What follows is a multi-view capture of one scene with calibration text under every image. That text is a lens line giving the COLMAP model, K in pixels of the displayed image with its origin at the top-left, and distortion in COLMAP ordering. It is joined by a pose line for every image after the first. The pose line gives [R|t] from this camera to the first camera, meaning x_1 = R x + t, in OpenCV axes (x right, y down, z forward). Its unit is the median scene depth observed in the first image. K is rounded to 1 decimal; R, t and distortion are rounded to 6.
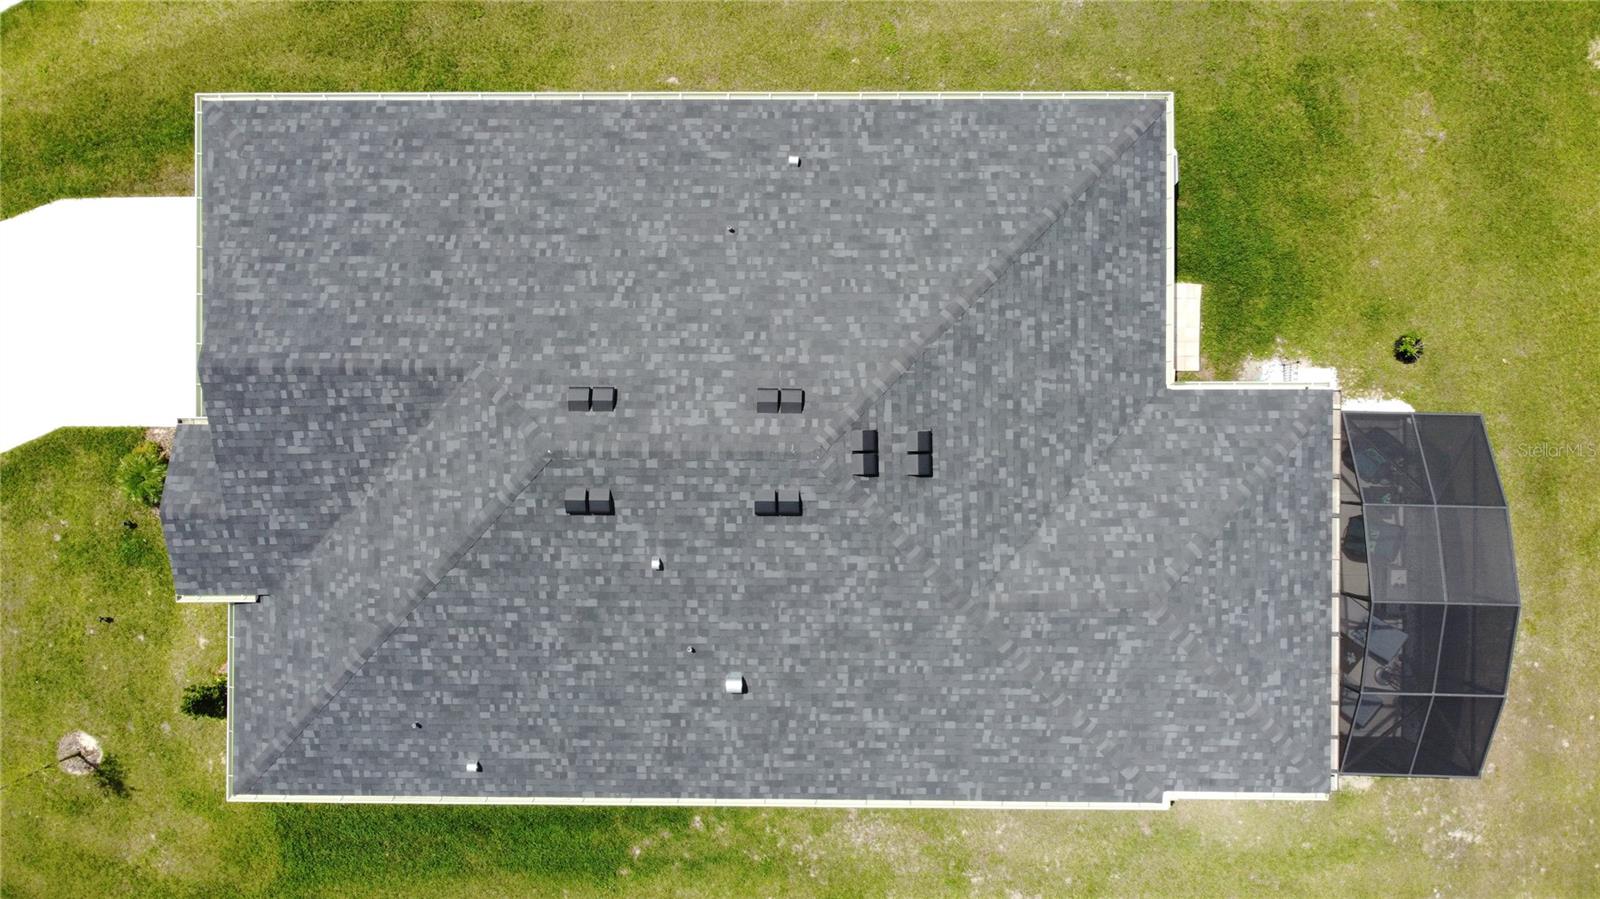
lens RADIAL K [[1210.6, 0, 800.0], [0, 1210.6, 449.5], [0, 0, 1]] dist [0.007018, -0.017341]
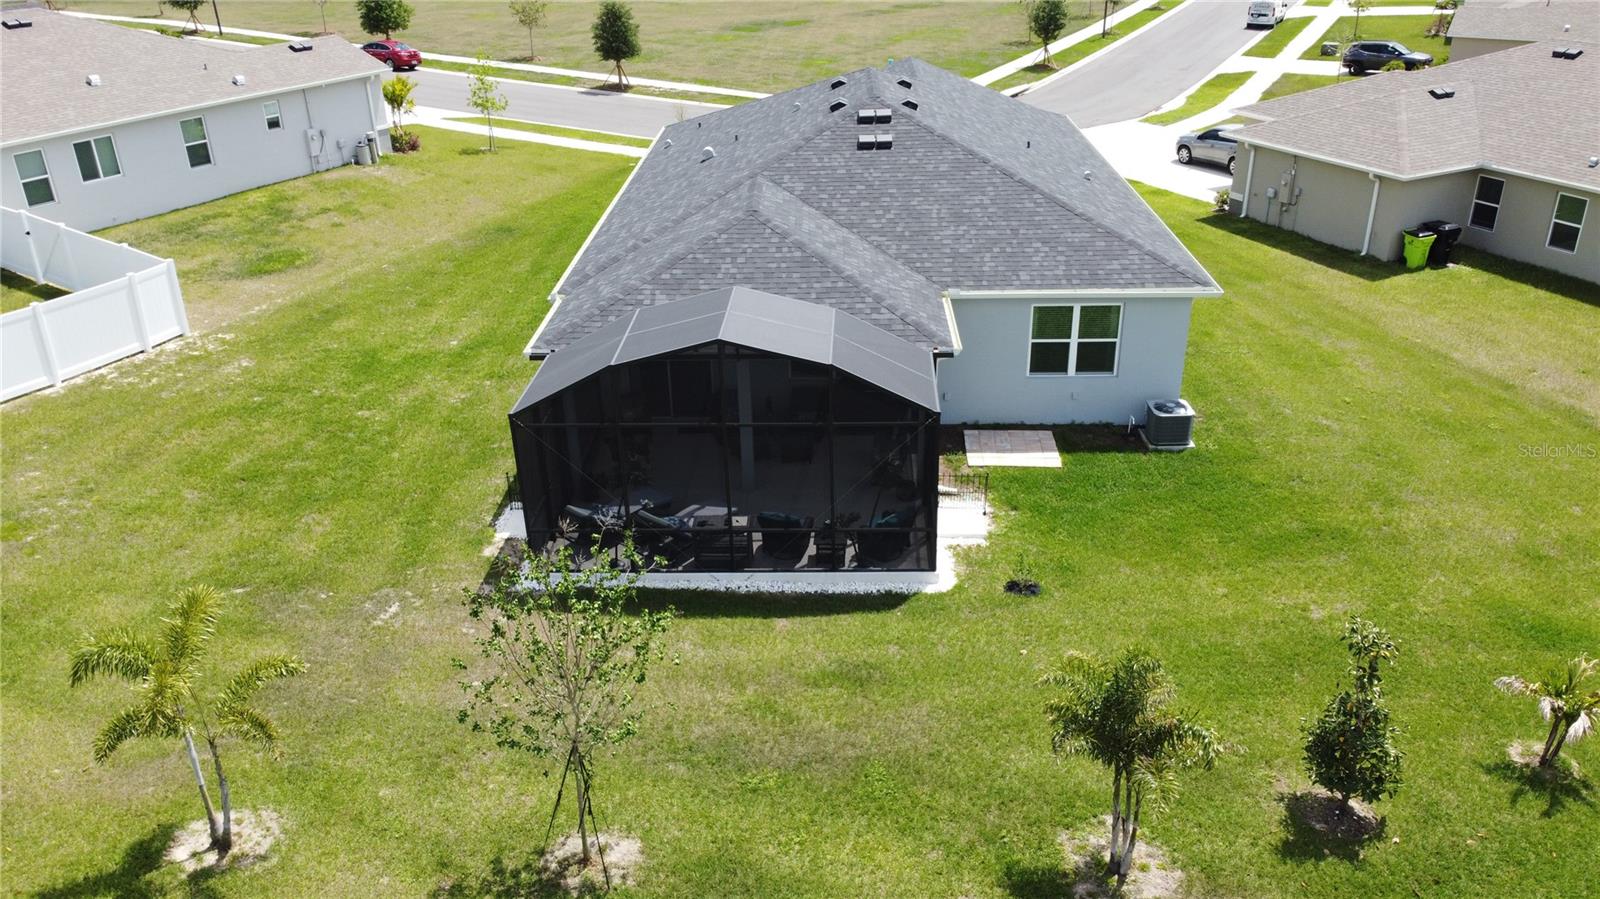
lens RADIAL K [[1210.6, 0, 800.0], [0, 1210.6, 449.5], [0, 0, 1]] dist [0.007018, -0.017341]
pose [[-0.028032, 0.444237, -0.895471, 1.339191], [-0.999350, 0.007851, 0.035179, 0.038085], [0.022658, 0.895875, 0.443728, 0.656936]]
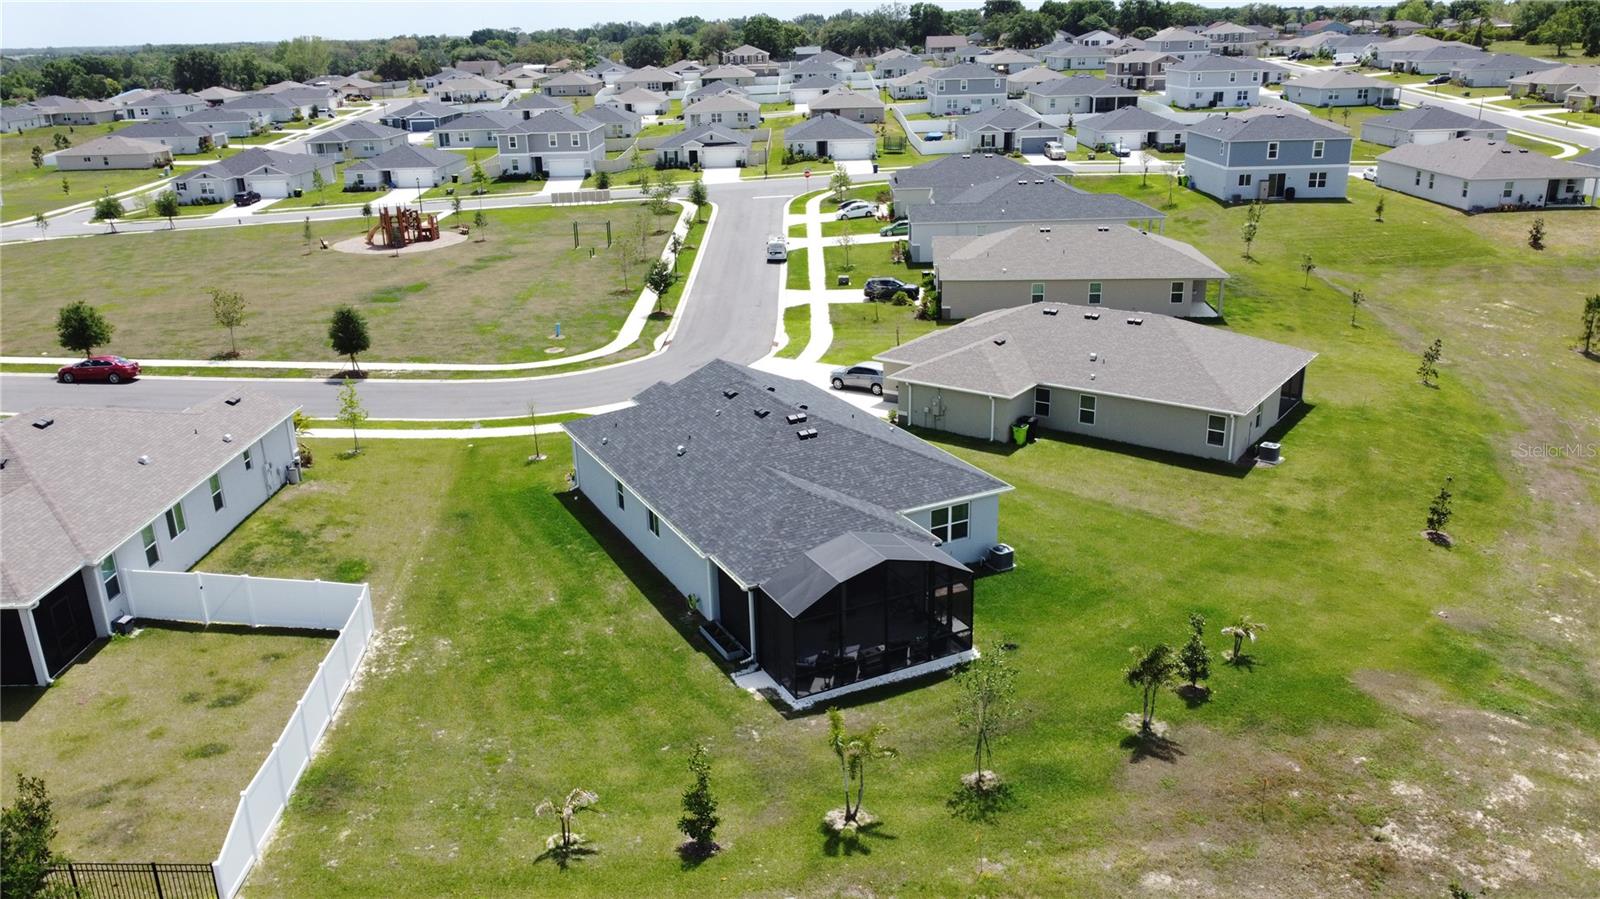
lens RADIAL K [[1210.6, 0, 800.0], [0, 1210.6, 449.5], [0, 0, 1]] dist [0.007018, -0.017341]
pose [[0.457310, 0.290563, -0.840500, 1.925557], [-0.889079, 0.170770, -0.424707, 0.945241], [0.020128, 0.941494, 0.336428, 0.218605]]
